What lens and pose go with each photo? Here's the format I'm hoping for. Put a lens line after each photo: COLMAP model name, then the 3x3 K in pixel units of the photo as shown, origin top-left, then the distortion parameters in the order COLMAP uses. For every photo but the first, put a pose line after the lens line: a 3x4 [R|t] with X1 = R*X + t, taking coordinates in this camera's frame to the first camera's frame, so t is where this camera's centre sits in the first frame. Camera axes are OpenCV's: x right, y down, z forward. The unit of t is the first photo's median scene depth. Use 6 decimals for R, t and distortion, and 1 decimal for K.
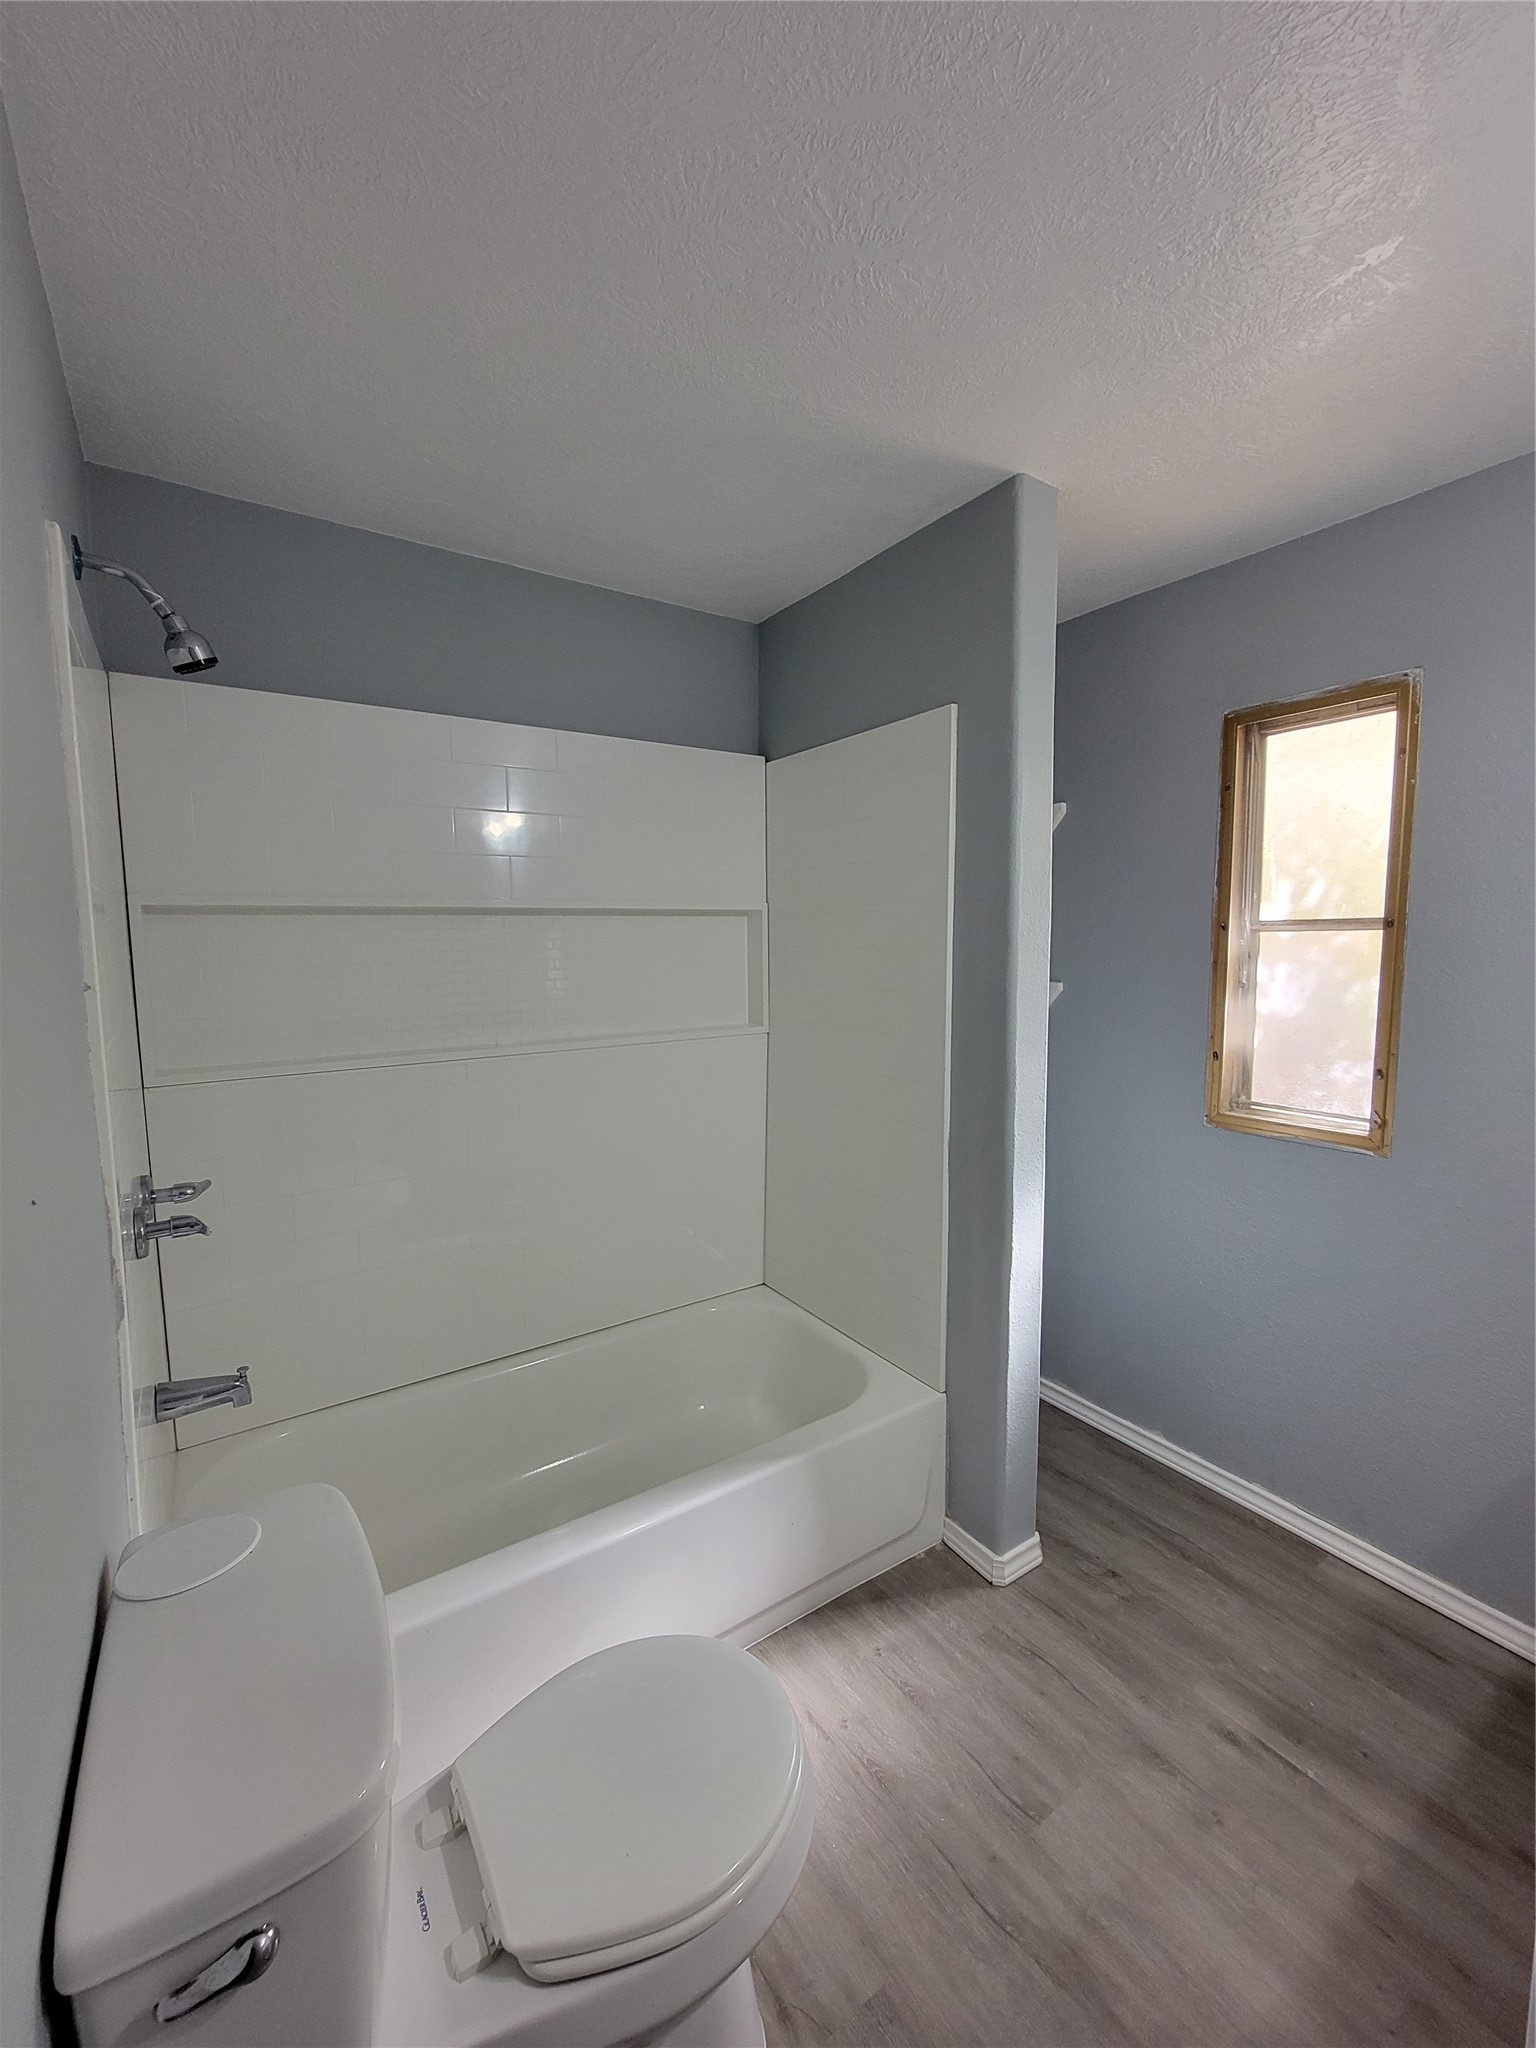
lens RADIAL K [[830.0, 0, 755.3], [0, 830.0, 1040.6], [0, 0, 1]] dist [-0.001667, -0.000265]
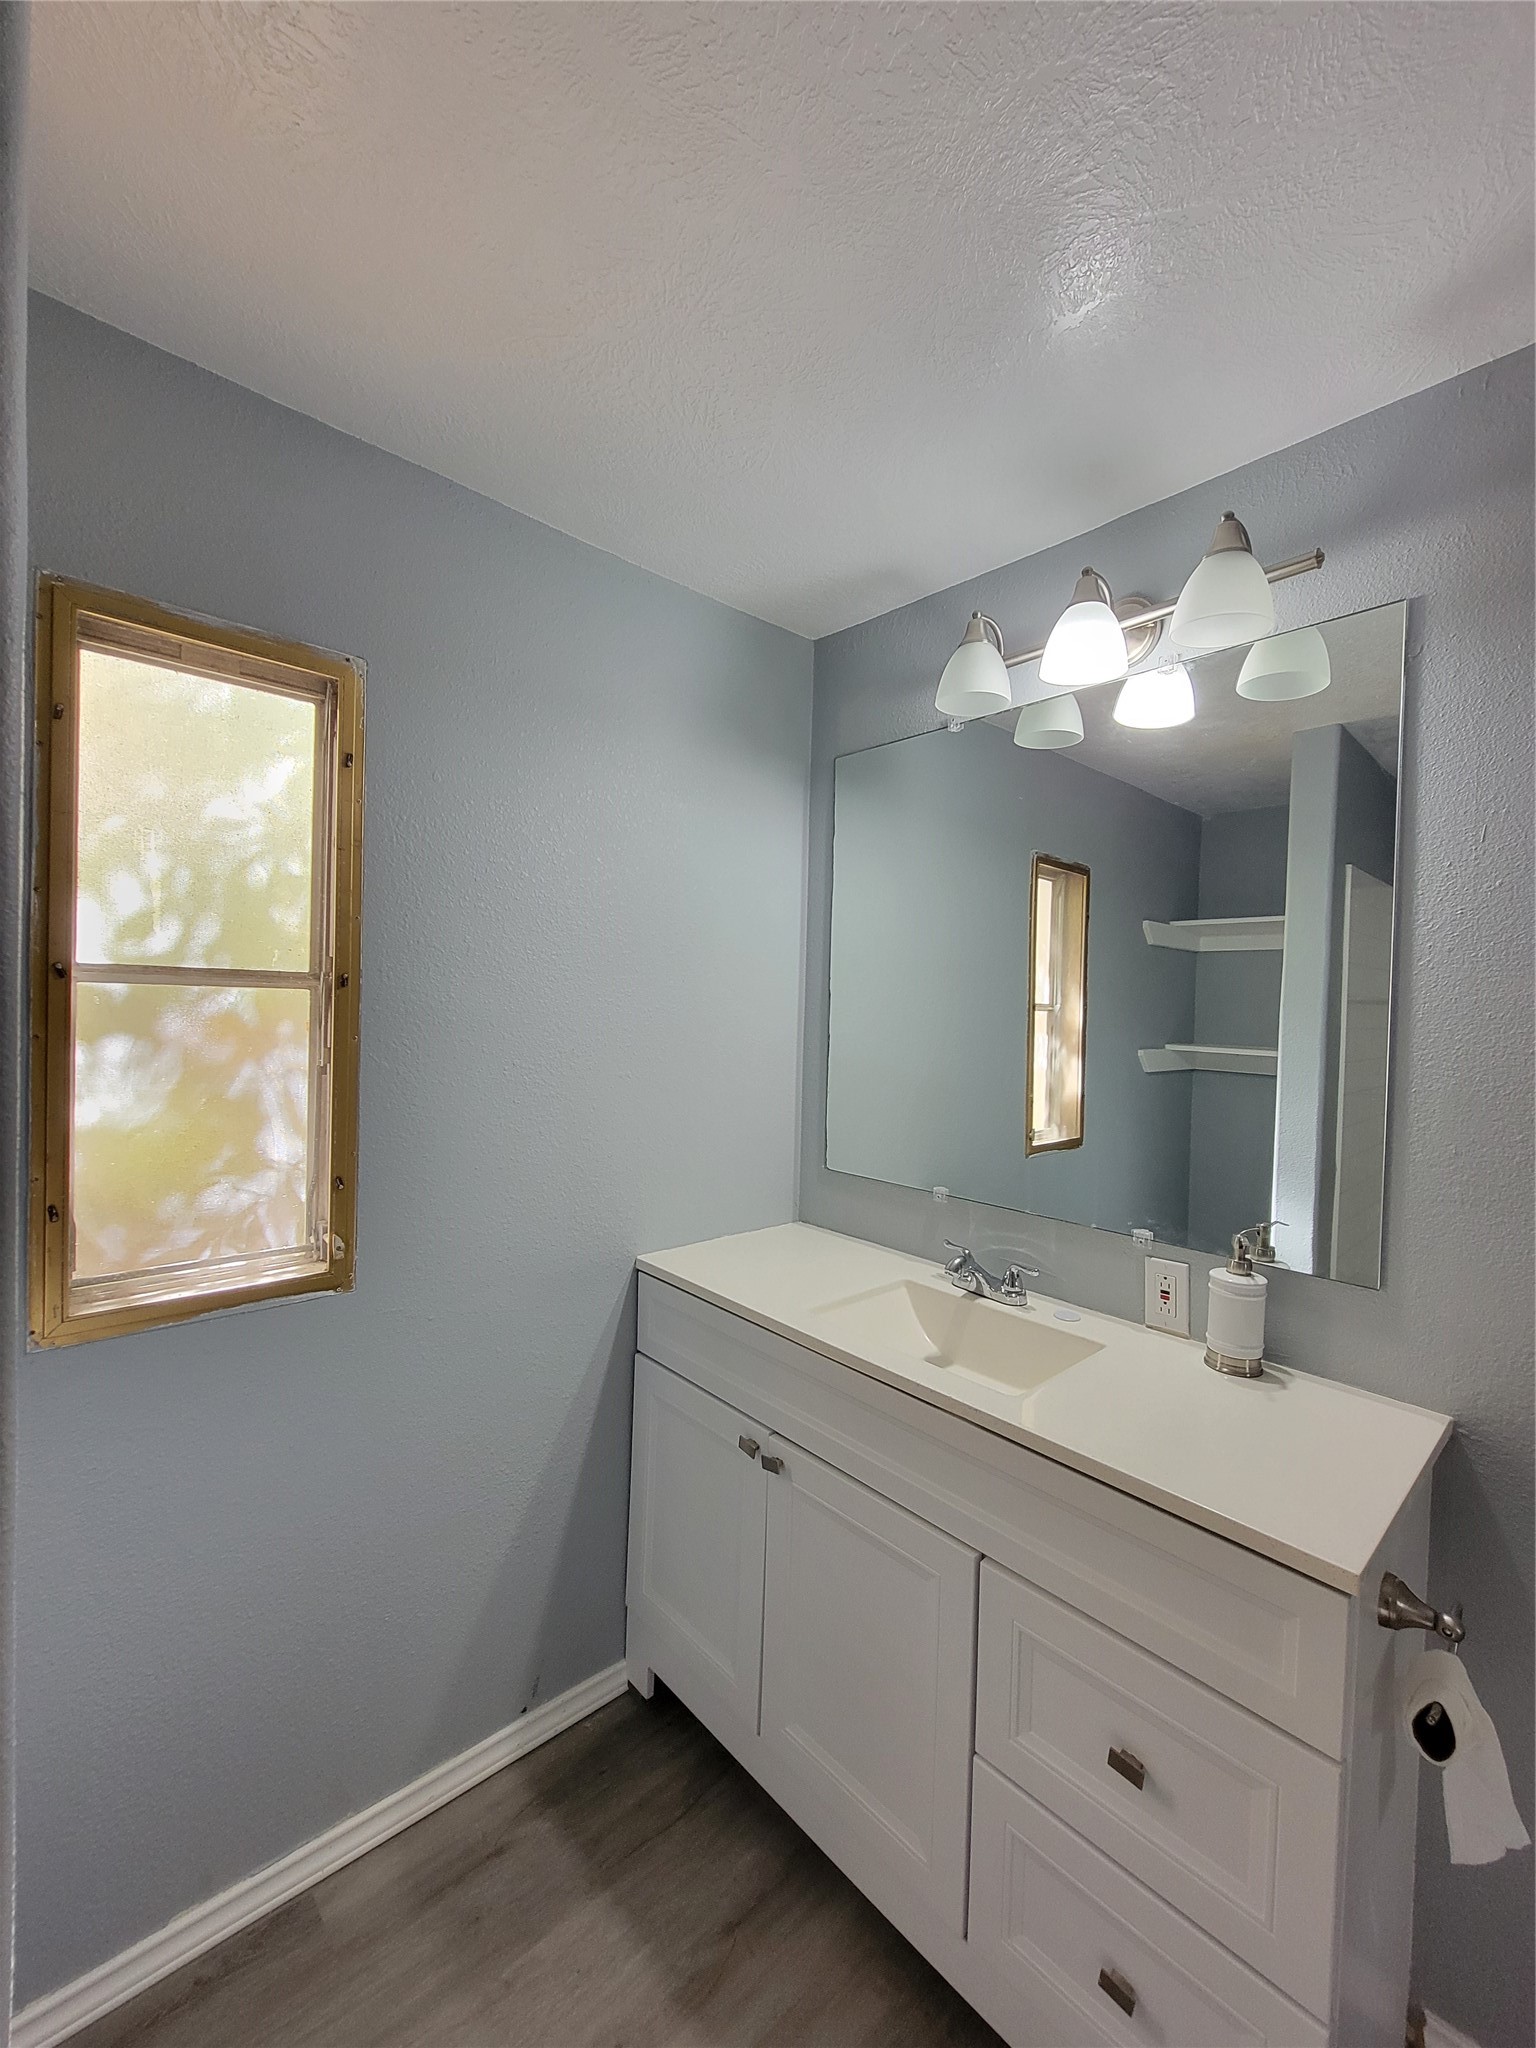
lens RADIAL K [[830.0, 0, 760.3], [0, 830.0, 1025.9], [0, 0, 1]] dist [-0.001667, -0.000265]
pose [[-0.139696, -0.019617, 0.990000, -0.031820], [0.094720, 0.994954, 0.033081, -0.095912], [-0.985654, 0.098394, -0.137133, 0.761158]]
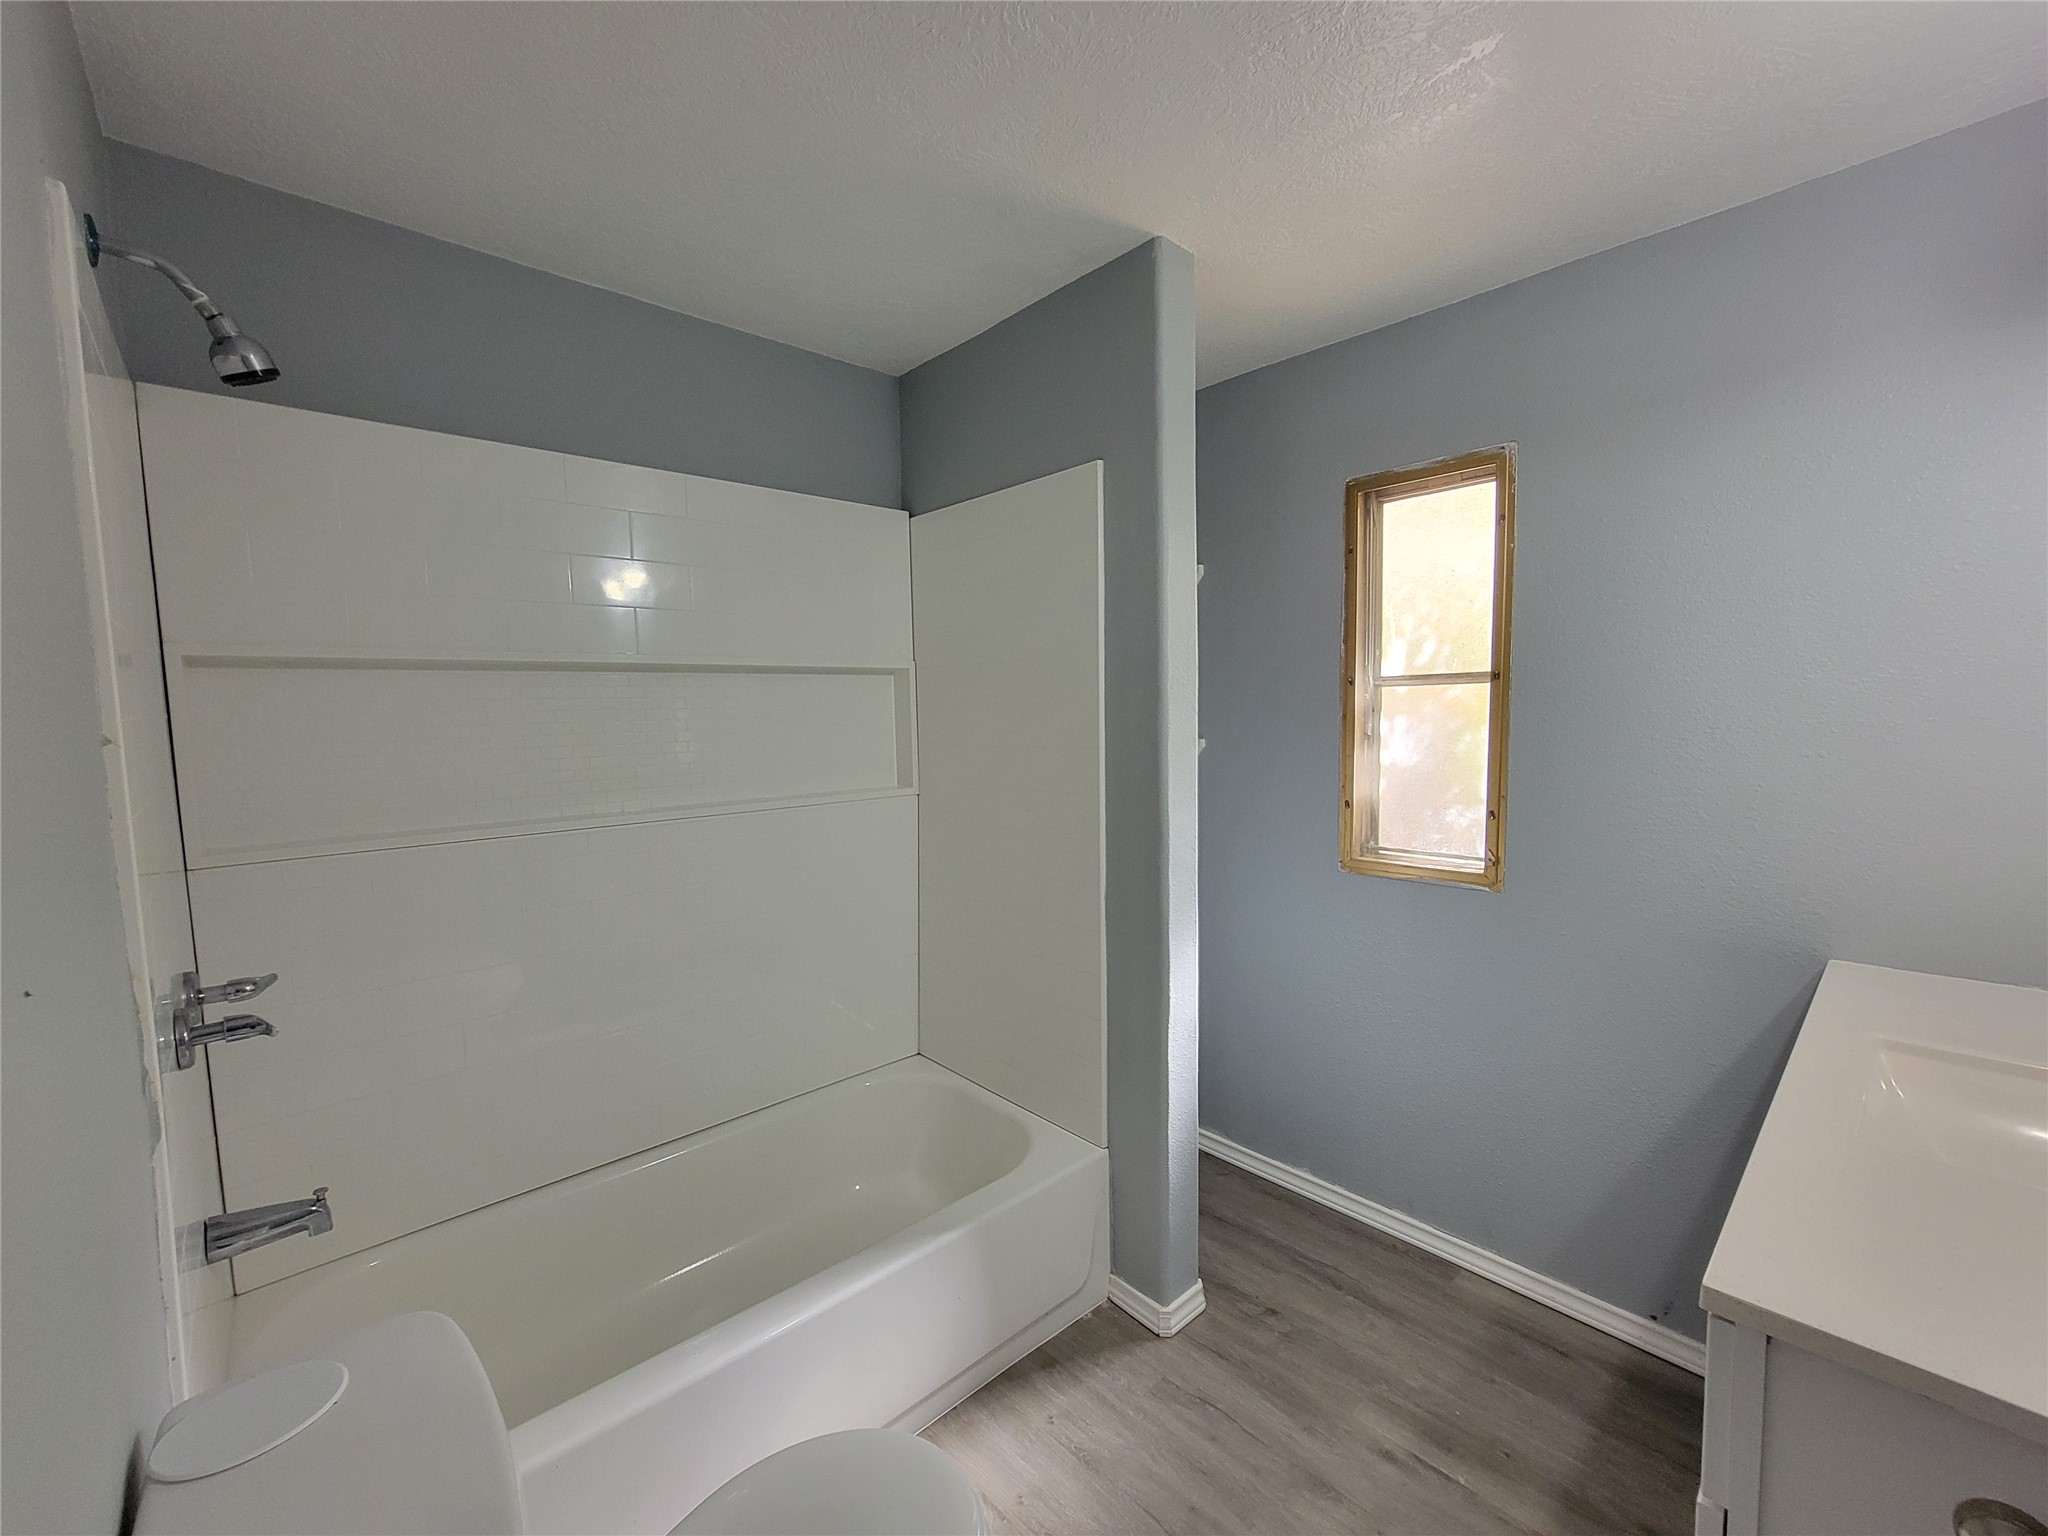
lens RADIAL K [[830.0, 0, 1024.4], [0, 830.0, 794.2], [0, 0, 1]] dist [-0.001667, -0.000265]
pose [[0.987647, -0.023009, 0.154995, -0.017084], [0.026102, 0.999498, -0.017954, 0.016923], [-0.154504, 0.021778, 0.987752, 0.024234]]
